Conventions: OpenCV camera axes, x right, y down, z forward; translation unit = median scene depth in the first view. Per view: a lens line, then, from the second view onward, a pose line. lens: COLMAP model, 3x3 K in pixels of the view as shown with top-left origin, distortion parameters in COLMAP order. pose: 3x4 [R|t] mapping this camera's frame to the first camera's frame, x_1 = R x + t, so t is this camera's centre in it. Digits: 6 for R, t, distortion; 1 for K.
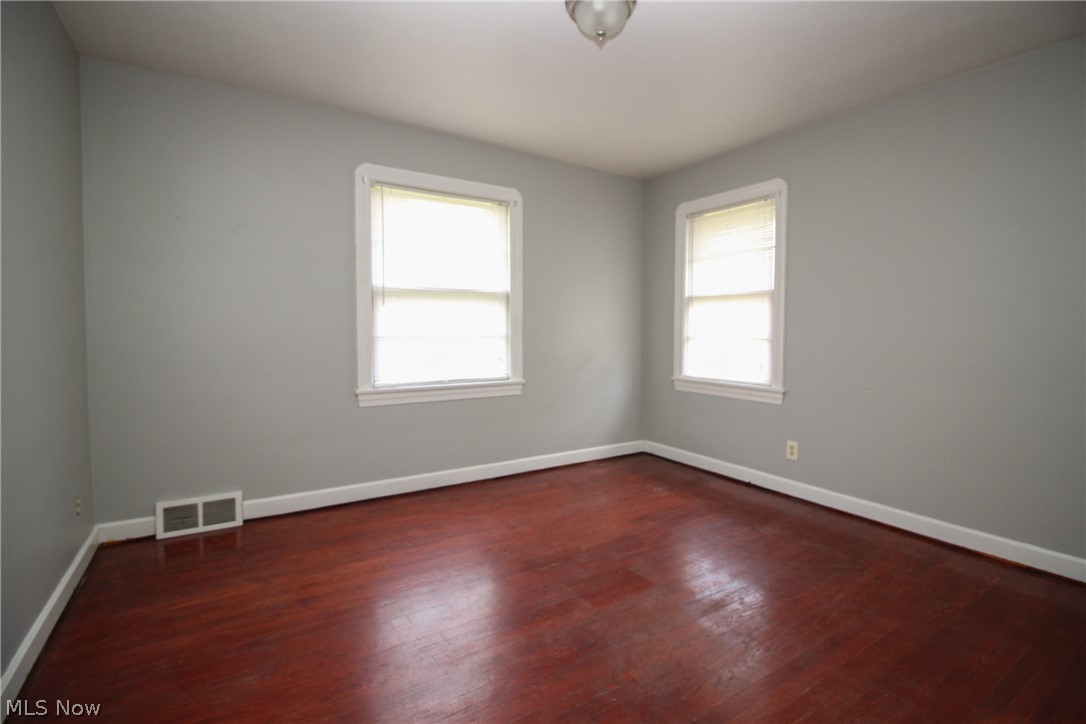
lens RADIAL K [[500.5, 0, 537.3], [0, 500.5, 349.1], [0, 0, 1]] dist [-0.002412, -0.000188]
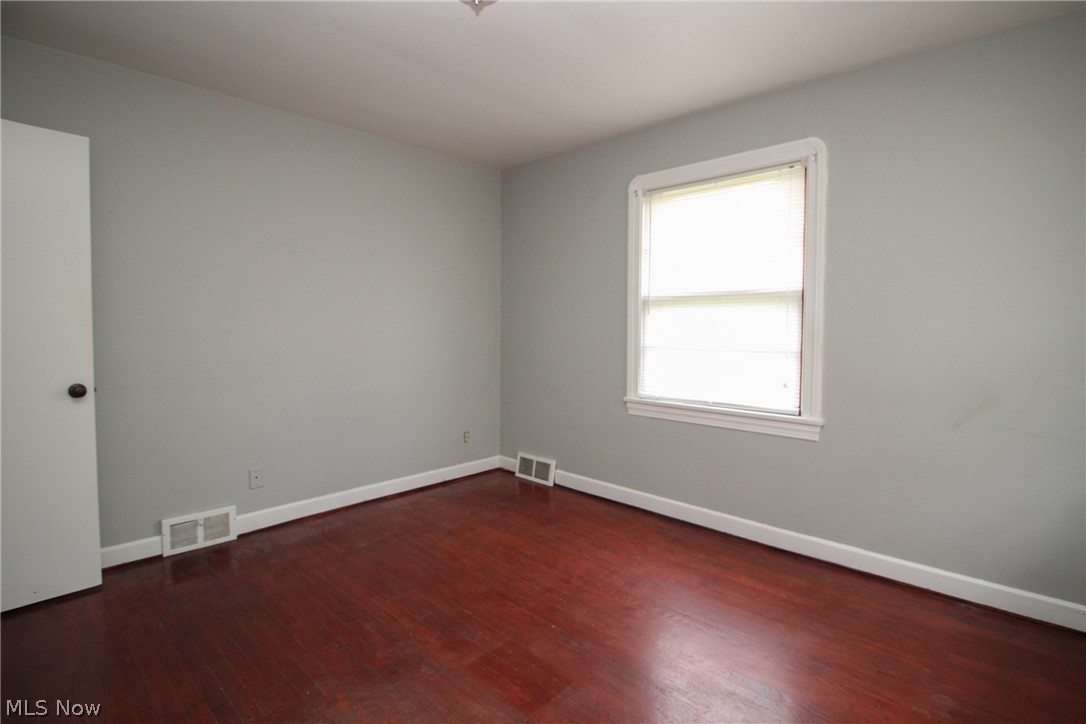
lens RADIAL K [[515.2, 0, 551.1], [0, 515.2, 348.6], [0, 0, 1]] dist [-0.003268, -0.000410]
pose [[0.274346, 0.041057, -0.960754, 0.620350], [-0.044108, 0.998574, 0.030078, -0.044933], [0.960619, 0.034125, 0.275766, 0.546312]]
